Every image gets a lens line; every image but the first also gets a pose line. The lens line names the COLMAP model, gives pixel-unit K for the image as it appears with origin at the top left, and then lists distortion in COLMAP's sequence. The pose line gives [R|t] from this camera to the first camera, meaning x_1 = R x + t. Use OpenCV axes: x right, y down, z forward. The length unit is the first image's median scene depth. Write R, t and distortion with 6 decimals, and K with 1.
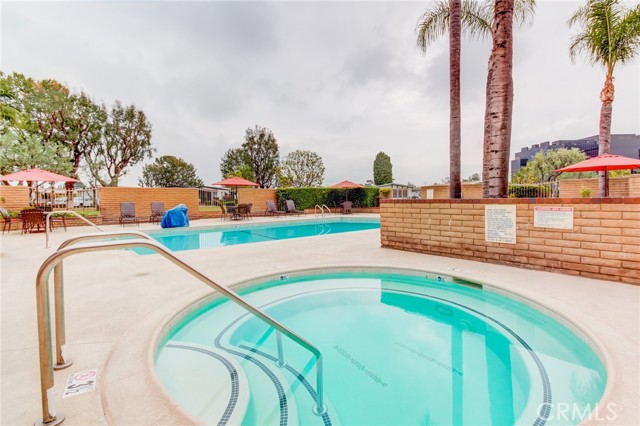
lens RADIAL K [[303.9, 0, 318.7], [0, 303.9, 202.4], [0, 0, 1]] dist [-0.000229, -0.000607]
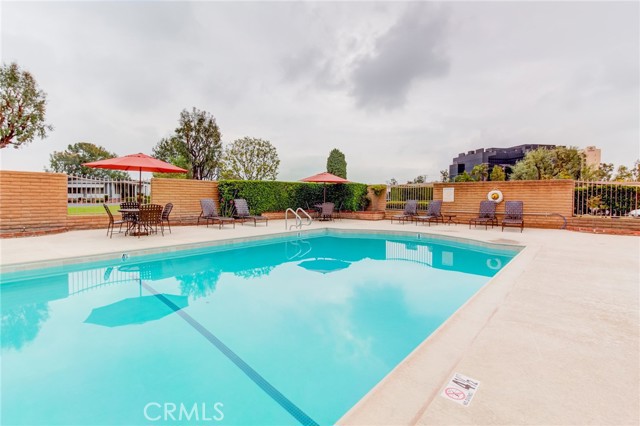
lens RADIAL K [[303.9, 0, 318.7], [0, 303.9, 202.4], [0, 0, 1]] dist [-0.000229, -0.000607]
pose [[0.983032, 0.018262, 0.182522, -0.023216], [-0.018795, 0.999823, 0.001190, -0.001913], [-0.182468, -0.004601, 0.983201, 0.161720]]
